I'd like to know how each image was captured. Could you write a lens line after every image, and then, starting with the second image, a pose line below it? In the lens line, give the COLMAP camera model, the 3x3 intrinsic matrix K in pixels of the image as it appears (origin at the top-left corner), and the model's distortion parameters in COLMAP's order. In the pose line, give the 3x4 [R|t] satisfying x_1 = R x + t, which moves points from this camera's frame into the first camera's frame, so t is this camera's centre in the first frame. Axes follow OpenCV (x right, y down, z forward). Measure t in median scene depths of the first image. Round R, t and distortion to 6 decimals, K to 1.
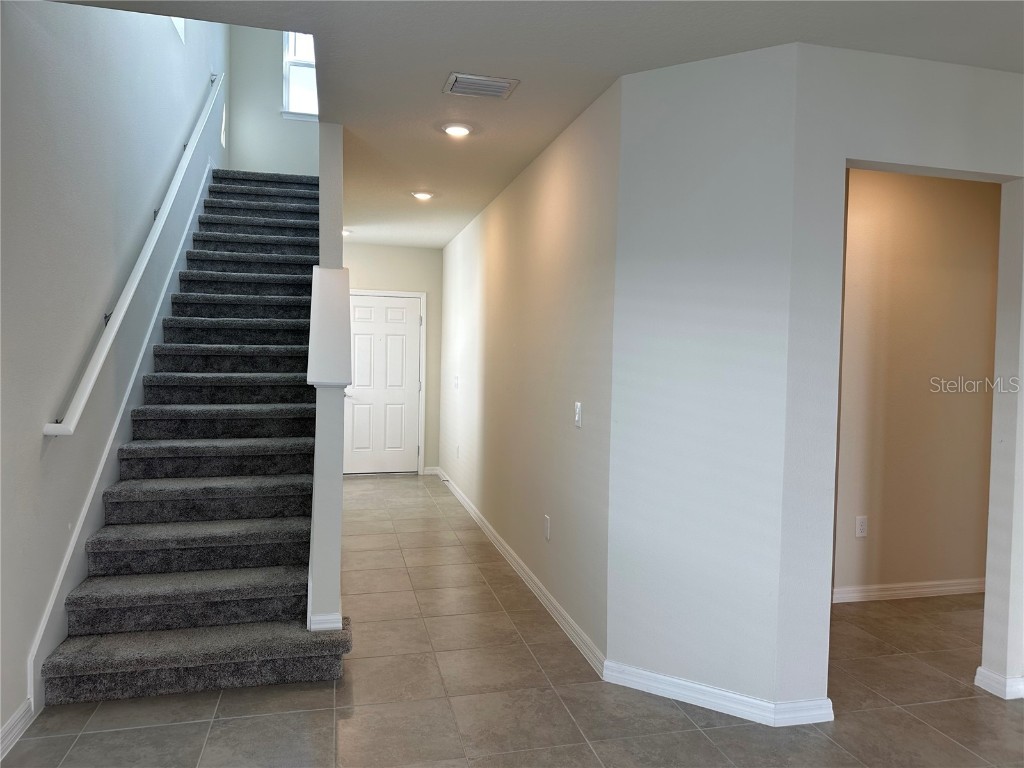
lens RADIAL K [[706.5, 0, 511.7], [0, 706.5, 390.7], [0, 0, 1]] dist [0.061553, -0.091062]
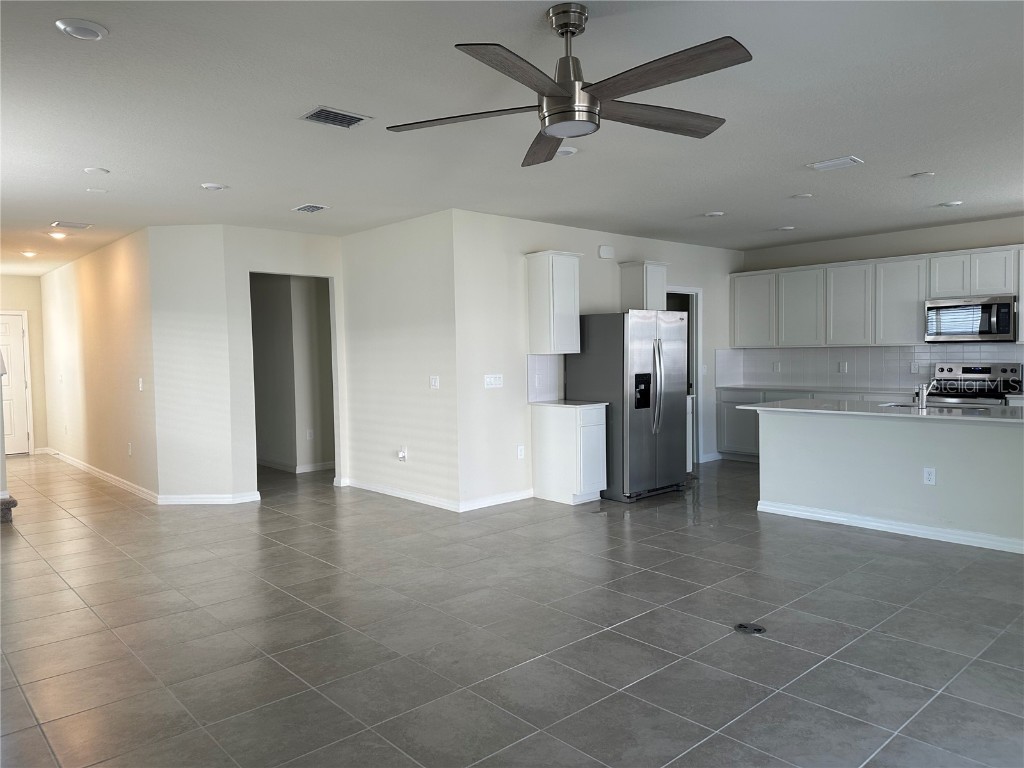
lens RADIAL K [[706.5, 0, 511.7], [0, 706.5, 390.7], [0, 0, 1]] dist [0.061553, -0.091062]
pose [[0.876915, -0.061054, 0.476751, 0.046473], [0.059126, 0.998069, 0.019061, 0.065434], [-0.476994, 0.011473, 0.878832, -1.105931]]
